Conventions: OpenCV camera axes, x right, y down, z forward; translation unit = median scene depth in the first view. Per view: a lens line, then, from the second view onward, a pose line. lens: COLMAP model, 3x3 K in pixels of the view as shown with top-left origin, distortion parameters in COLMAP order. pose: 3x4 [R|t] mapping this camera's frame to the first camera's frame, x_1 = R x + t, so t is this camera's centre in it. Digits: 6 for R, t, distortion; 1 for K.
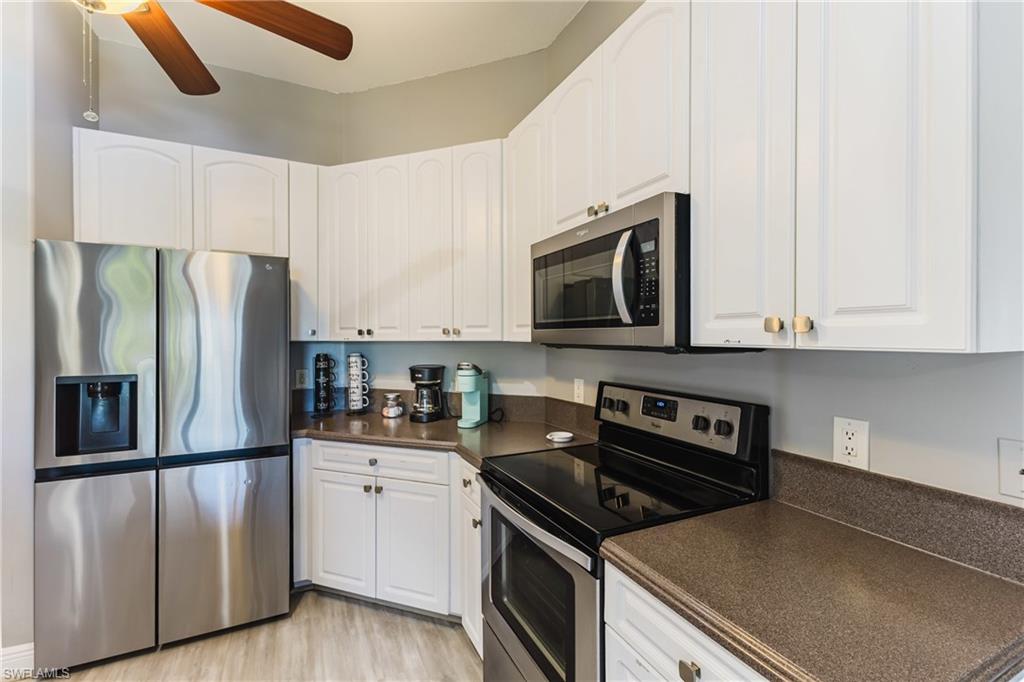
lens RADIAL K [[441.8, 0, 512.5], [0, 441.8, 339.9], [0, 0, 1]] dist [0.009700, 0.000351]
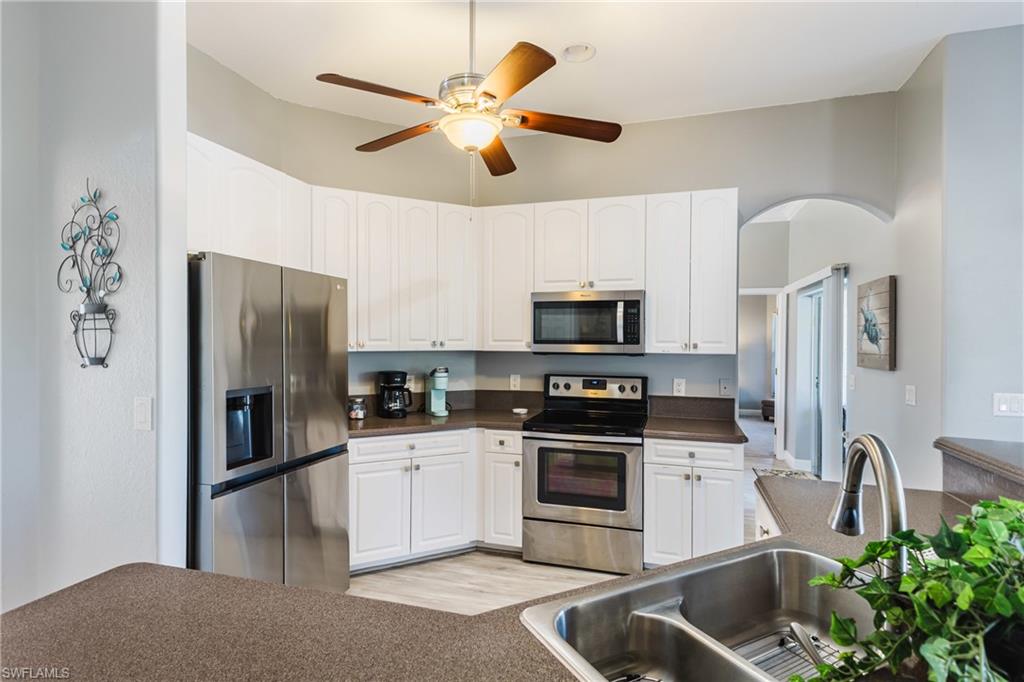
lens RADIAL K [[517.6, 0, 514.8], [0, 517.6, 342.3], [0, 0, 1]] dist [0.013729, -0.000700]
pose [[0.680339, 0.001903, 0.732895, -1.218003], [-0.000778, 0.999998, -0.001875, -0.021627], [-0.732897, 0.000706, 0.680339, -0.232559]]
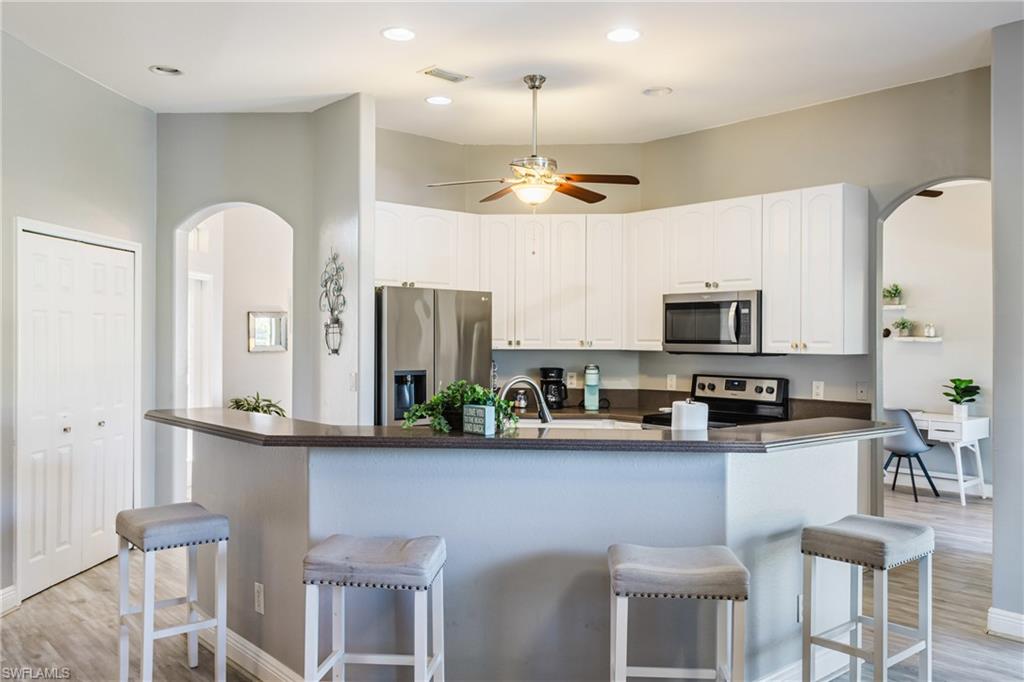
lens RADIAL K [[839.8, 0, 510.0], [0, 839.8, 339.6], [0, 0, 1]] dist [0.006558, -0.006942]
pose [[0.966089, 0.006986, 0.258114, -1.189439], [-0.005485, 0.999964, -0.006534, -0.011741], [-0.258150, 0.004897, 0.966092, -1.736437]]
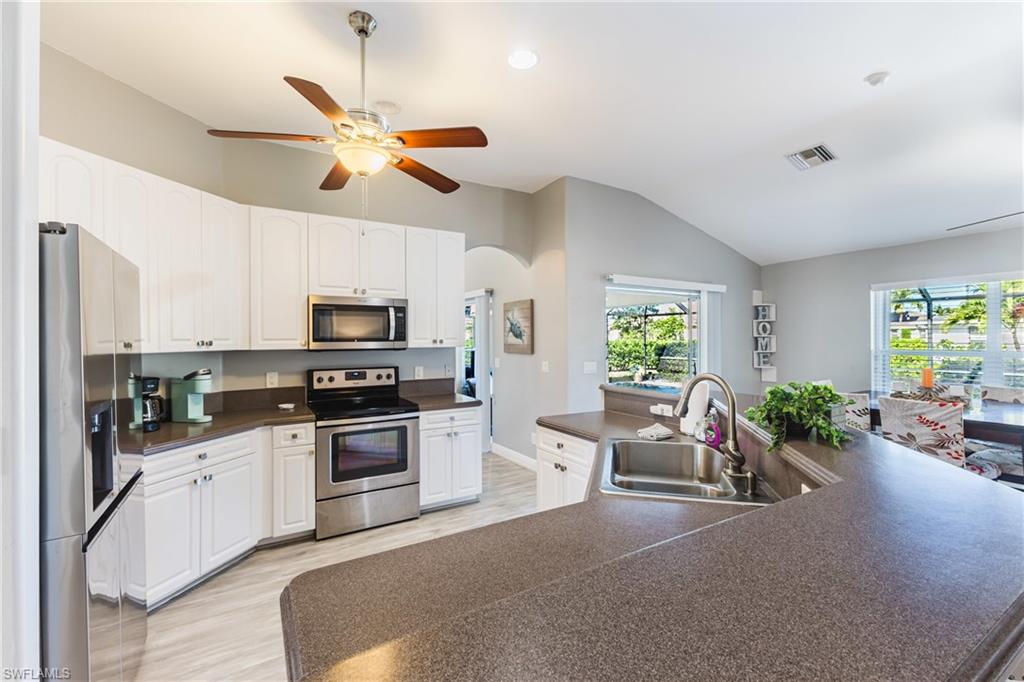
lens RADIAL K [[441.8, 0, 515.6], [0, 441.8, 336.3], [0, 0, 1]] dist [0.009700, 0.000351]
pose [[-0.092185, 0.003575, 0.995735, -1.573515], [0.012201, 0.999923, -0.002461, -0.027633], [-0.995667, 0.011922, -0.092222, 0.287950]]
